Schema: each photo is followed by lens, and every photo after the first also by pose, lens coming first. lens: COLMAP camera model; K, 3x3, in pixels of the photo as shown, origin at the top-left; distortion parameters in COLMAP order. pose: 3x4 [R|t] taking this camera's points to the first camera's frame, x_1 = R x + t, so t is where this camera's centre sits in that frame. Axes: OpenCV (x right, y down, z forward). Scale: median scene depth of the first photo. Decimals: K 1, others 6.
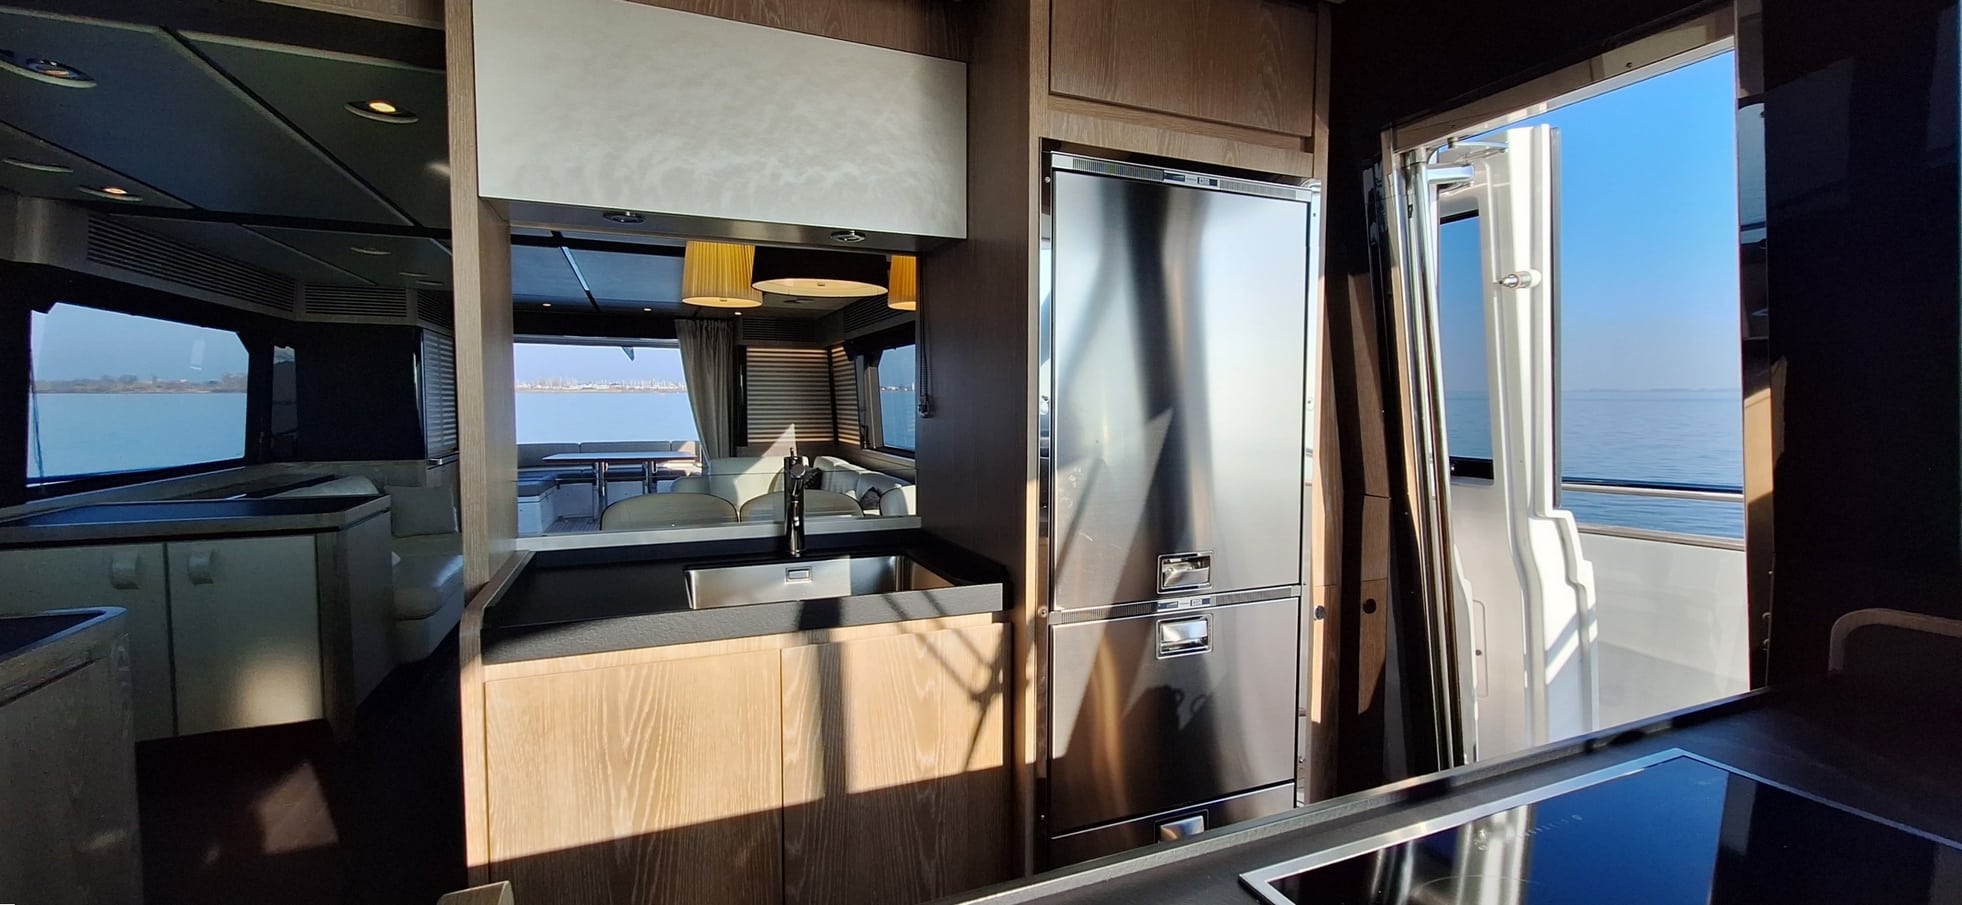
lens RADIAL K [[783.2, 0, 981.3], [0, 783.2, 447.1], [0, 0, 1]] dist [0.000202, 0.000536]
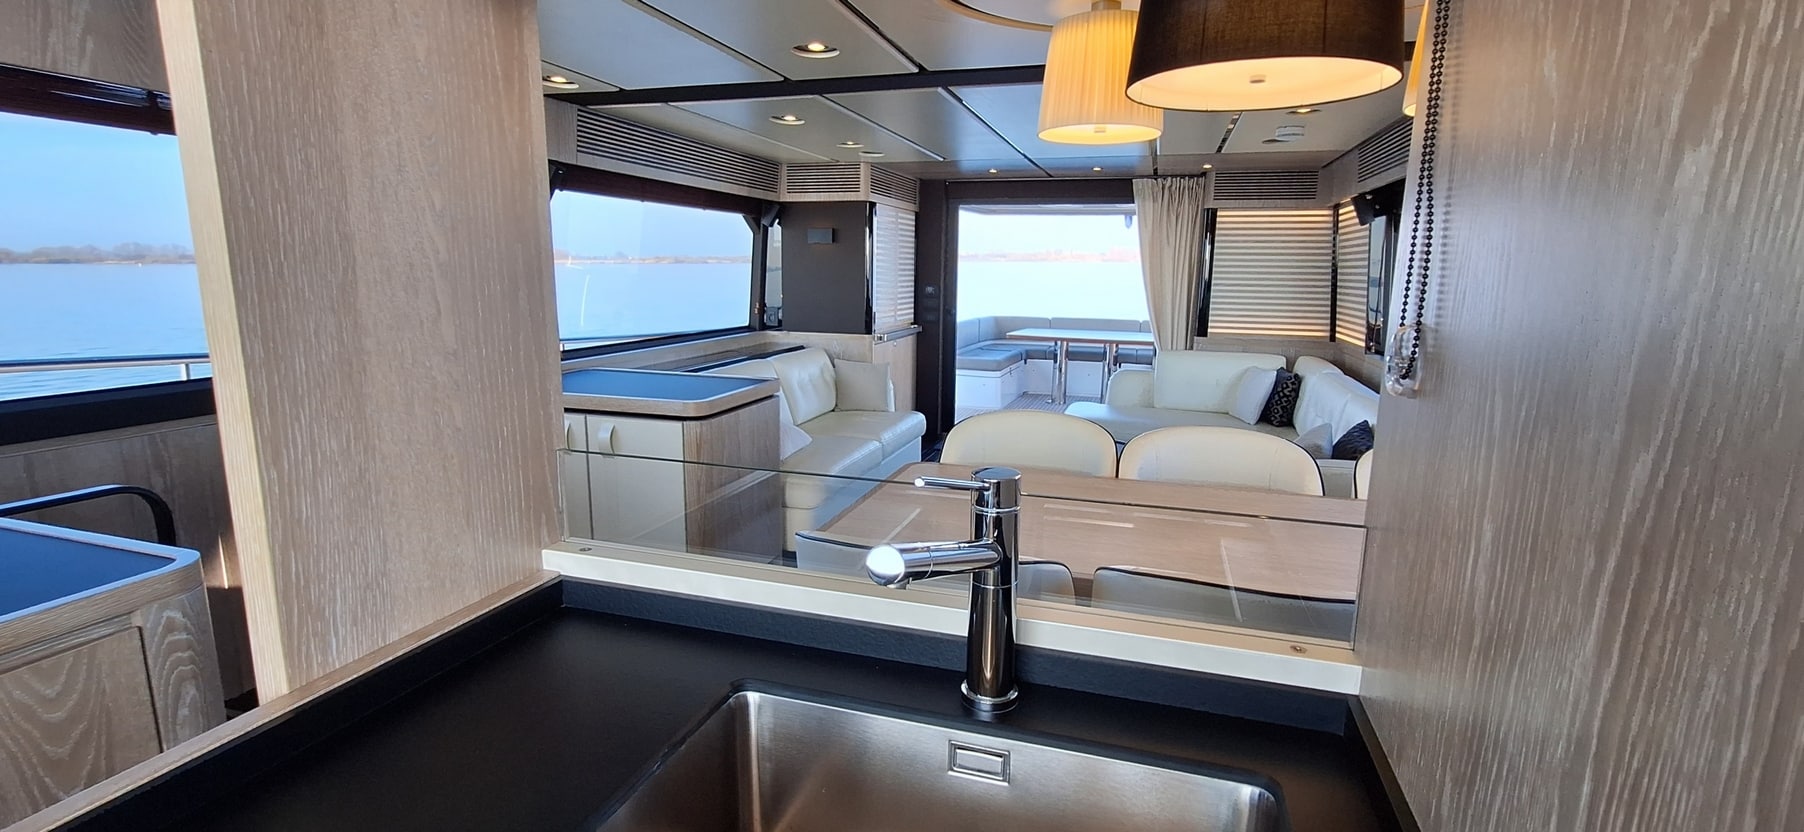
lens RADIAL K [[787.4, 0, 894.8], [0, 787.4, 422.2], [0, 0, 1]] dist [-0.018427, 0.000154]
pose [[0.748951, 0.134257, -0.648882, -0.006455], [-0.048517, 0.987741, 0.148369, -0.020375], [0.660847, -0.079640, 0.746283, 0.196511]]
